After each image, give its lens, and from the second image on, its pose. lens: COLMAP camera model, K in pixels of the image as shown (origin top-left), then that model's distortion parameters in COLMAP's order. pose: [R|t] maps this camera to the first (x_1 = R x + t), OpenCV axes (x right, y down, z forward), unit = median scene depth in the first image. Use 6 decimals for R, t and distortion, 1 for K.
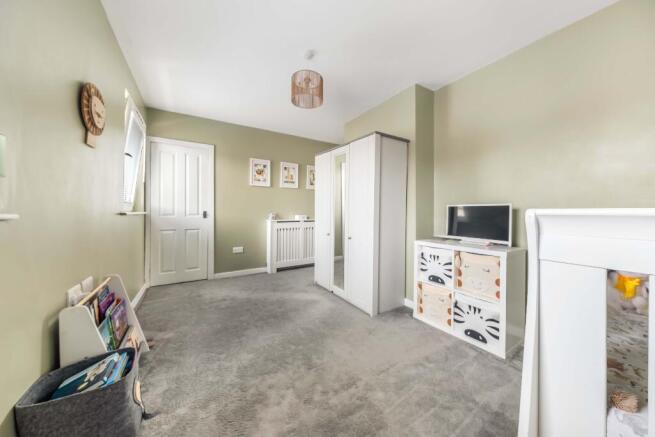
lens RADIAL K [[225.6, 0, 331.1], [0, 225.6, 211.0], [0, 0, 1]] dist [-0.000129, -0.000045]
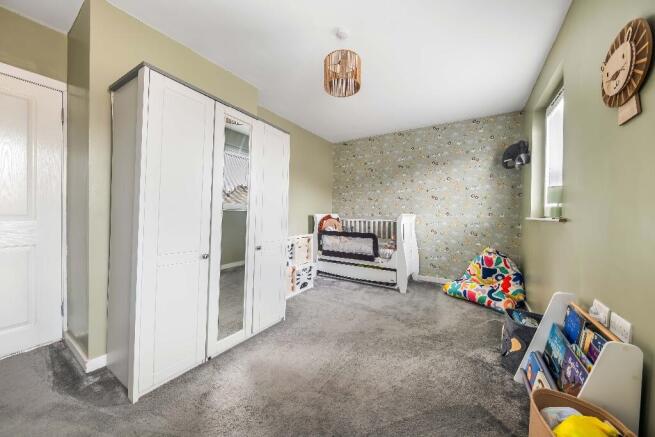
lens RADIAL K [[225.6, 0, 331.1], [0, 225.6, 211.0], [0, 0, 1]] dist [-0.000129, -0.000045]
pose [[-0.429432, -0.001782, 0.903097, -0.921526], [-0.011332, 0.999930, -0.003415, -0.006814], [-0.903028, -0.011701, -0.429423, 1.444999]]
